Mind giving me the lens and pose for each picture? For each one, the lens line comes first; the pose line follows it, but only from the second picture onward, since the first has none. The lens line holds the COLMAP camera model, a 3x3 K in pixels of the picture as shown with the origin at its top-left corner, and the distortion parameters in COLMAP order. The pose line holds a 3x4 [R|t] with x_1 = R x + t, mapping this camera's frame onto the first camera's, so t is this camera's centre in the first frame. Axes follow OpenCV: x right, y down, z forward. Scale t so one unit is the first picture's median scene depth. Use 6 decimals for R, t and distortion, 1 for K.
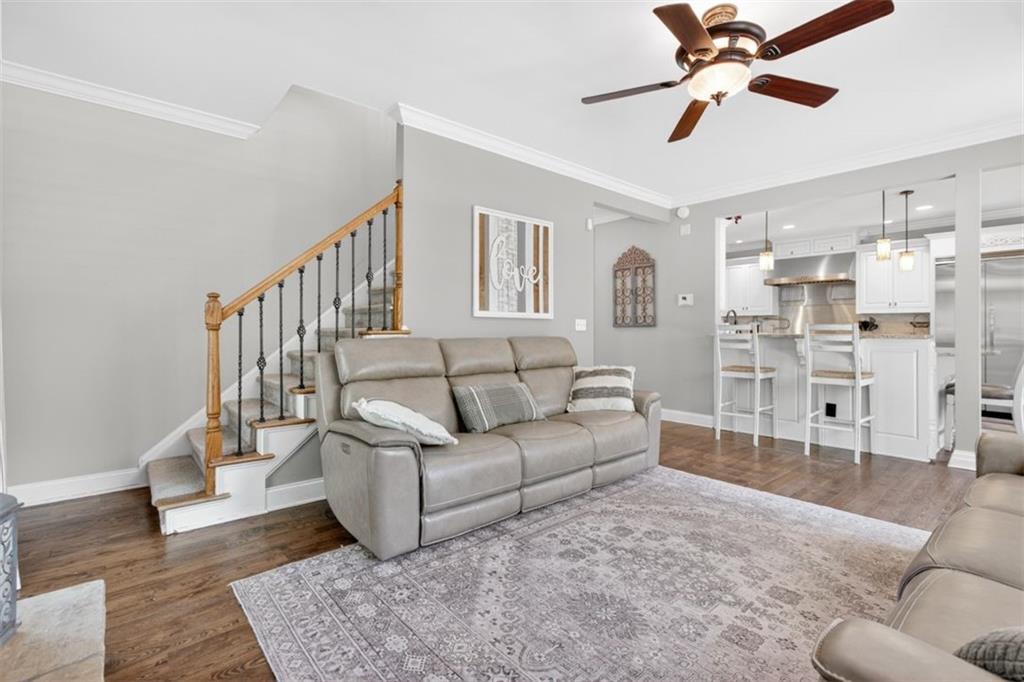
lens RADIAL K [[472.1, 0, 512.0], [0, 472.1, 341.0], [0, 0, 1]] dist [0.002784, 0.000425]
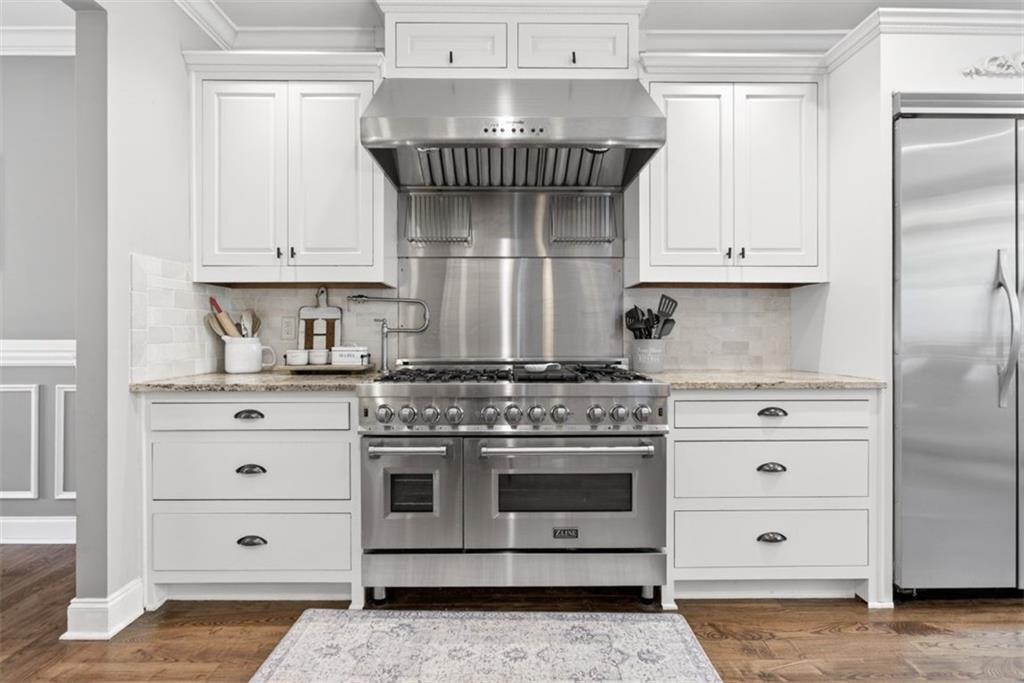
lens RADIAL K [[472.1, 0, 512.0], [0, 472.1, 341.5], [0, 0, 1]] dist [0.002784, 0.000425]
pose [[0.641223, -0.003066, 0.767349, 0.382979], [0.017839, 0.999781, -0.010912, -0.015757], [-0.767147, 0.020686, 0.641137, 0.755689]]
